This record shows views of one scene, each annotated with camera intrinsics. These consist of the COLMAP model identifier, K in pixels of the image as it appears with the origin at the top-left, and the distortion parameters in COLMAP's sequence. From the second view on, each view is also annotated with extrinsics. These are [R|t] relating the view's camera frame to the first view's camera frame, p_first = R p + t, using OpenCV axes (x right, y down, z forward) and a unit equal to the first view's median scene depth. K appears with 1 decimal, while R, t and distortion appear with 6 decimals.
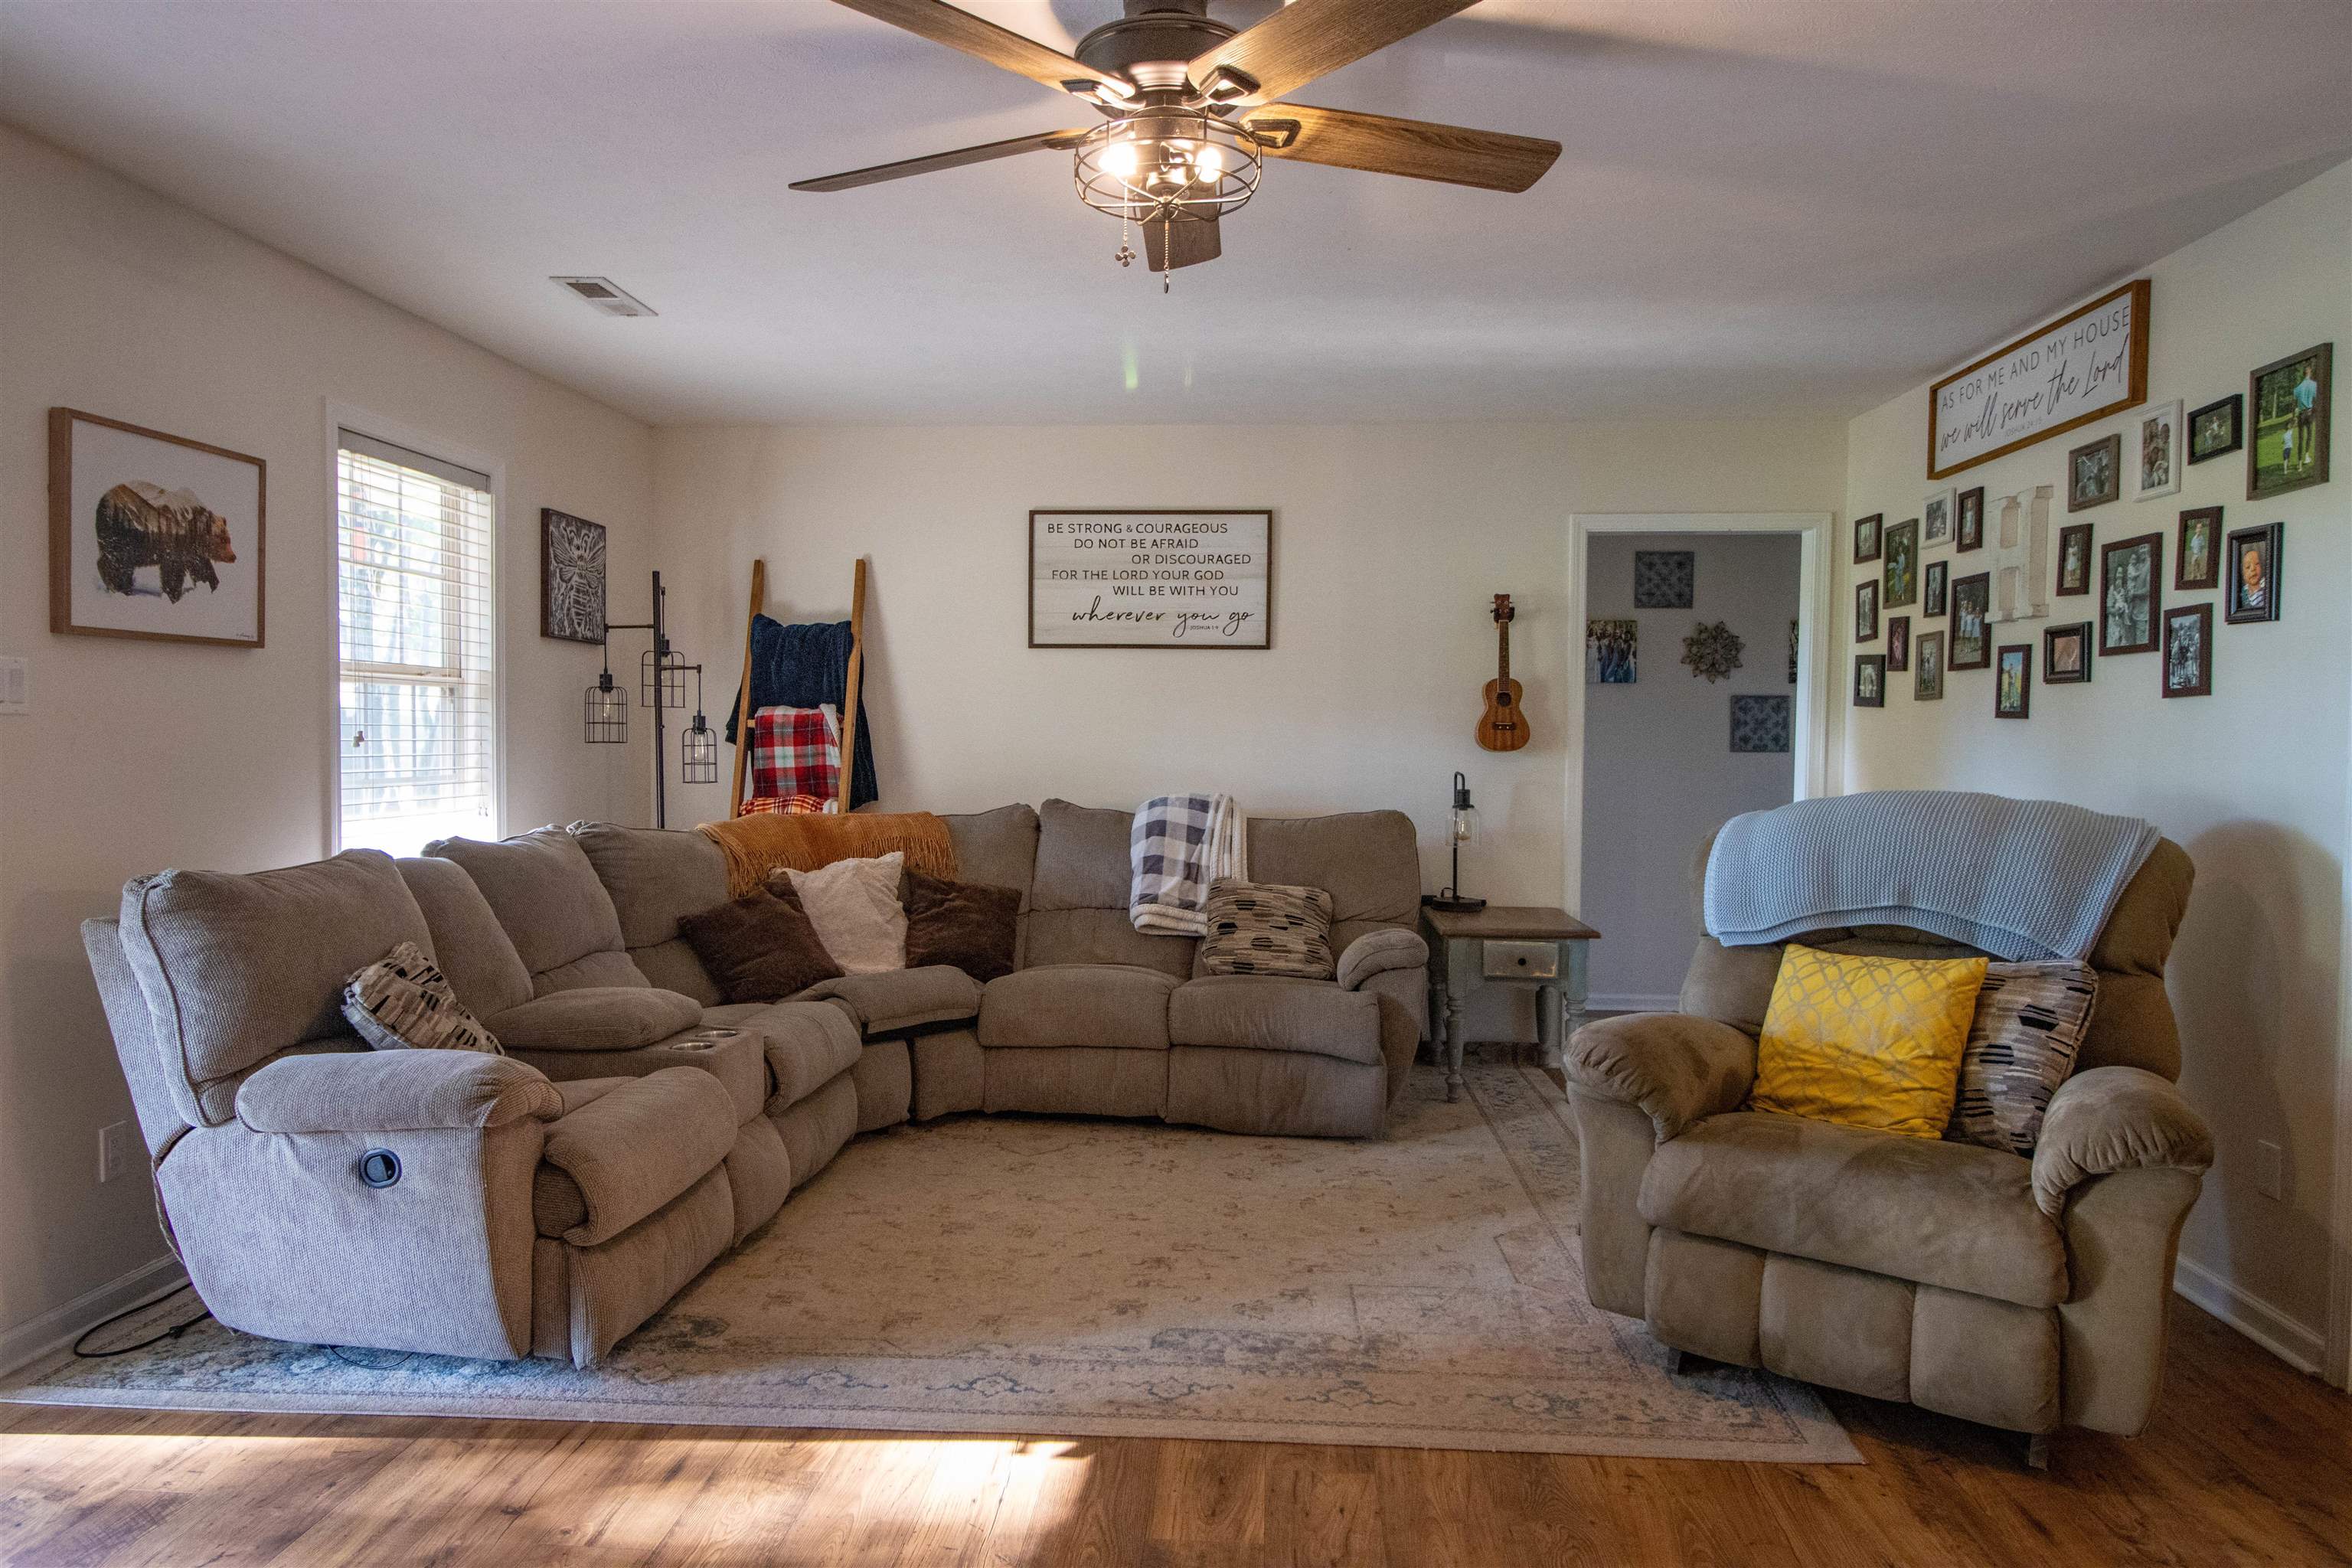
lens RADIAL K [[1491.4, 0, 1179.0], [0, 1491.4, 788.8], [0, 0, 1]] dist [0.011460, -0.009332]
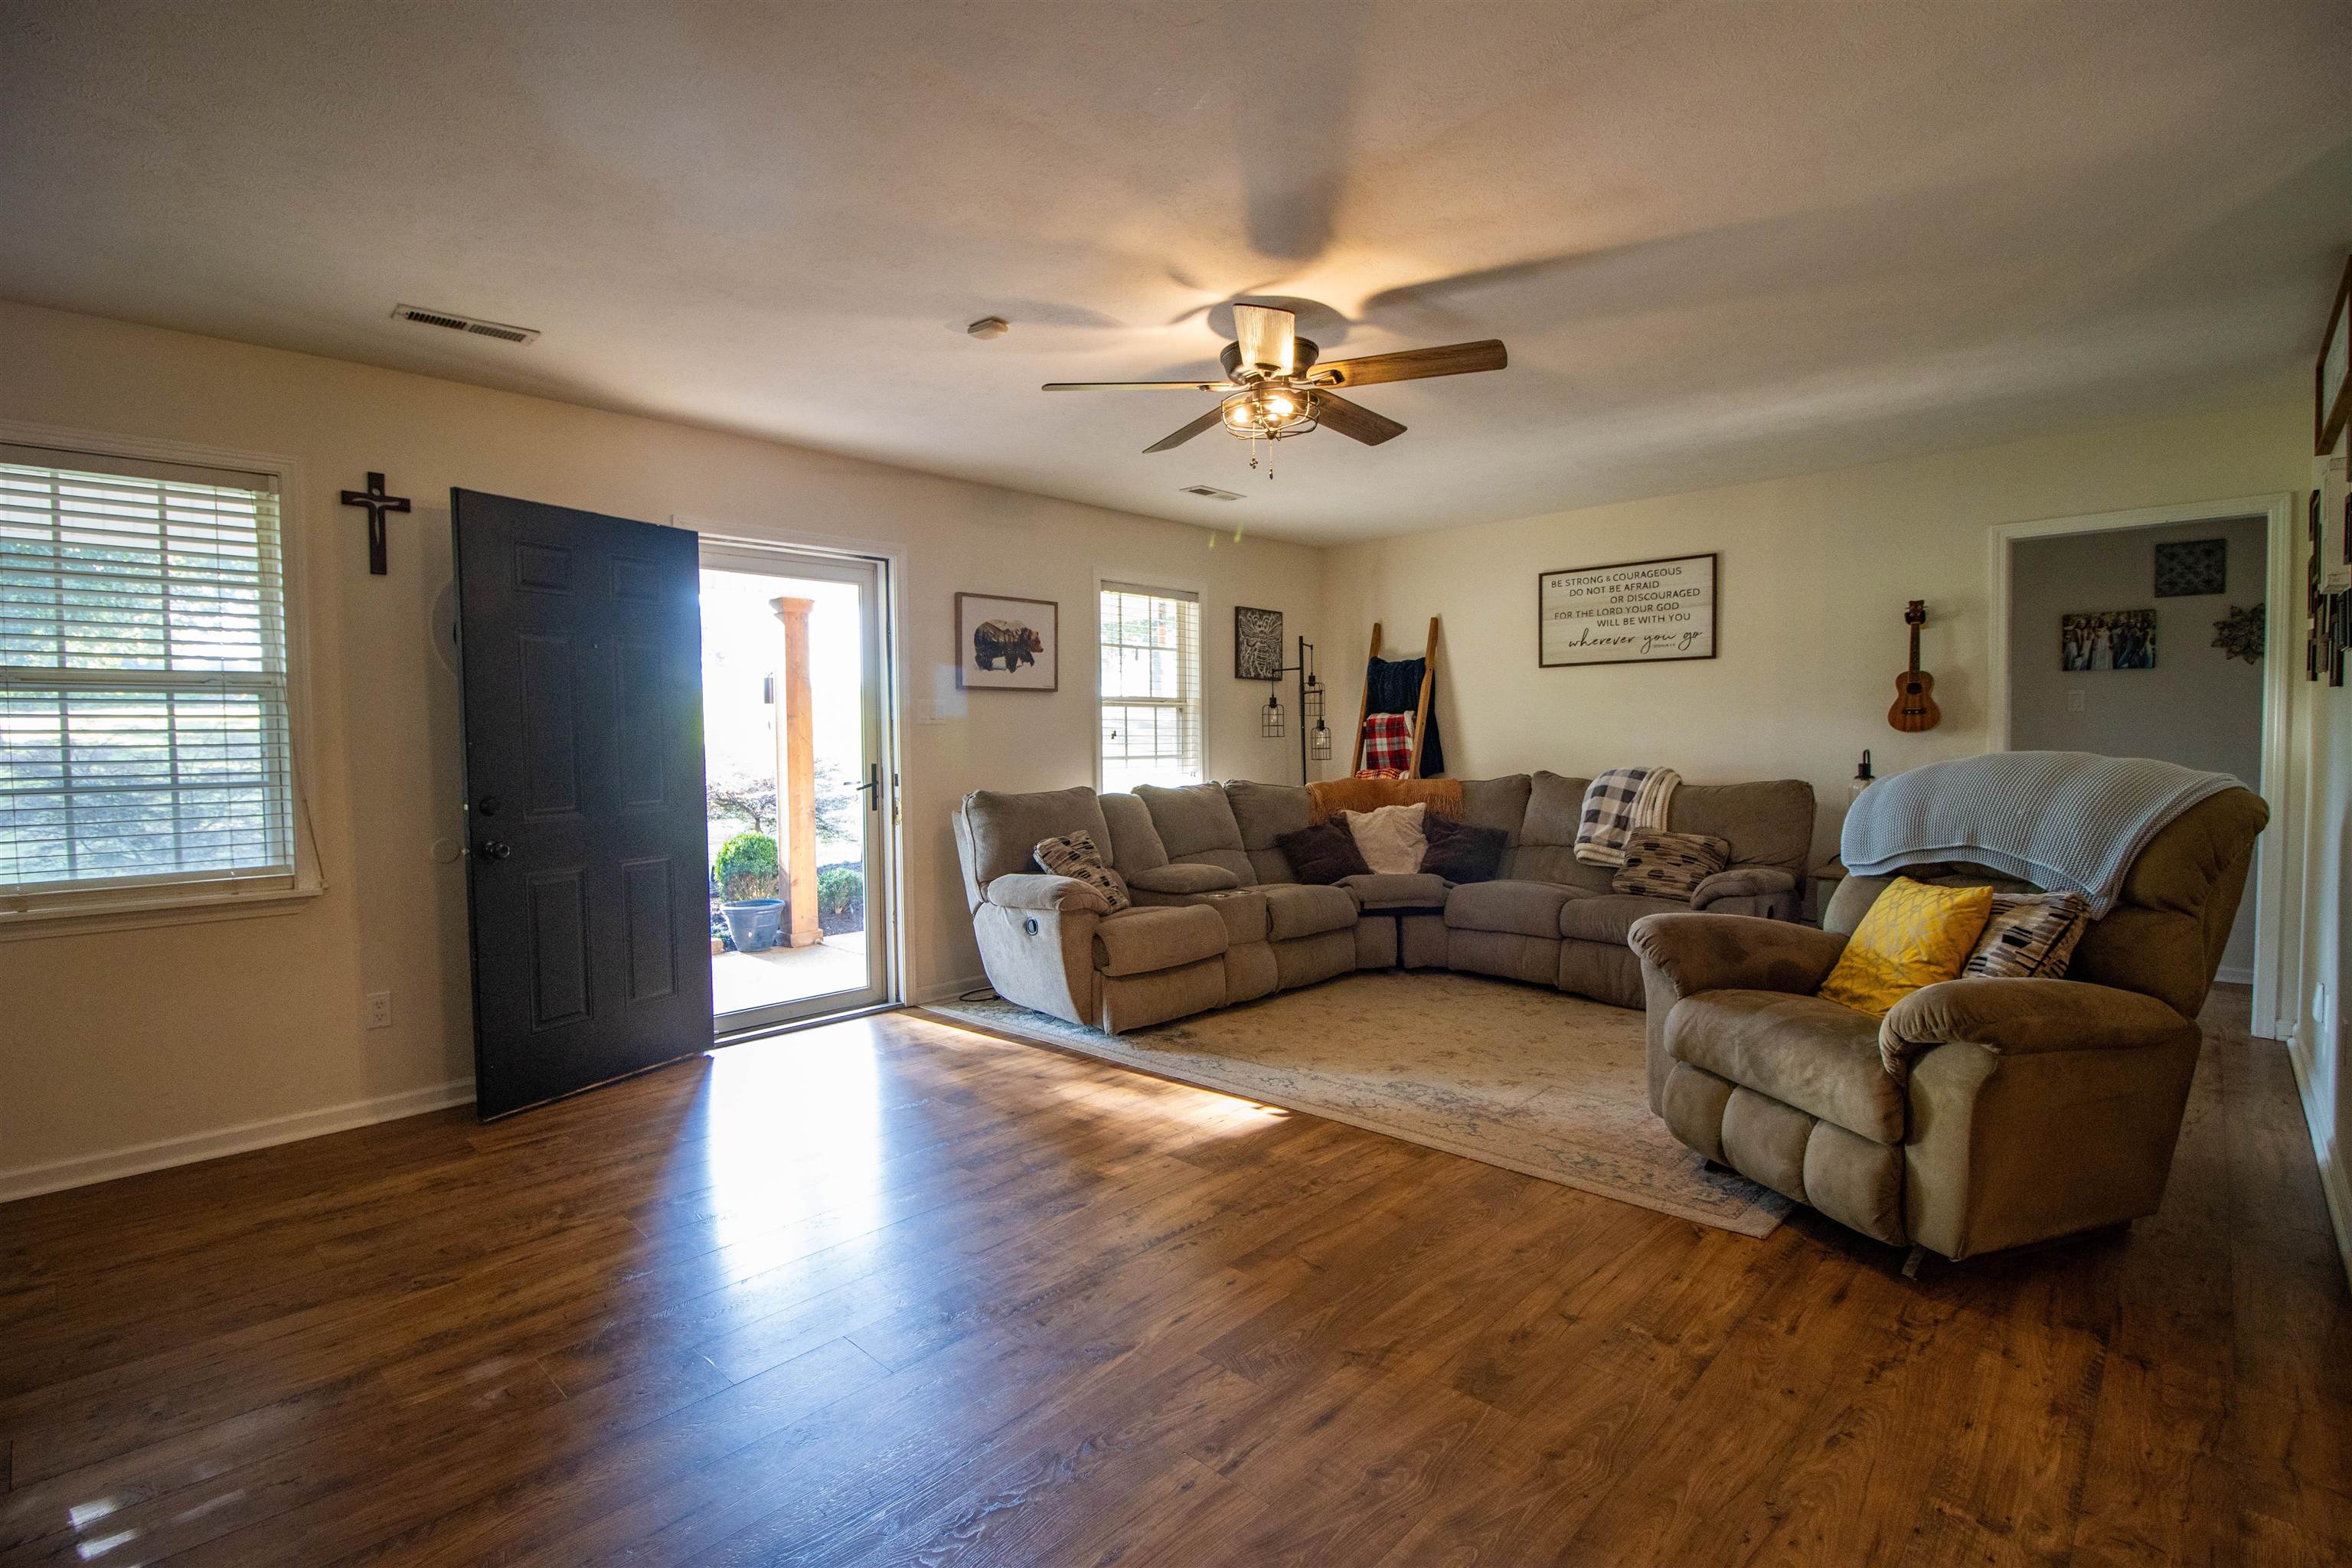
lens RADIAL K [[1090.7, 0, 1179.3], [0, 1090.7, 785.4], [0, 0, 1]] dist [-0.009146, -0.001515]
pose [[0.772818, 0.011034, -0.634532, 0.499135], [-0.008319, 0.999939, 0.007256, 0.025914], [0.634573, -0.000329, 0.772862, -0.077151]]
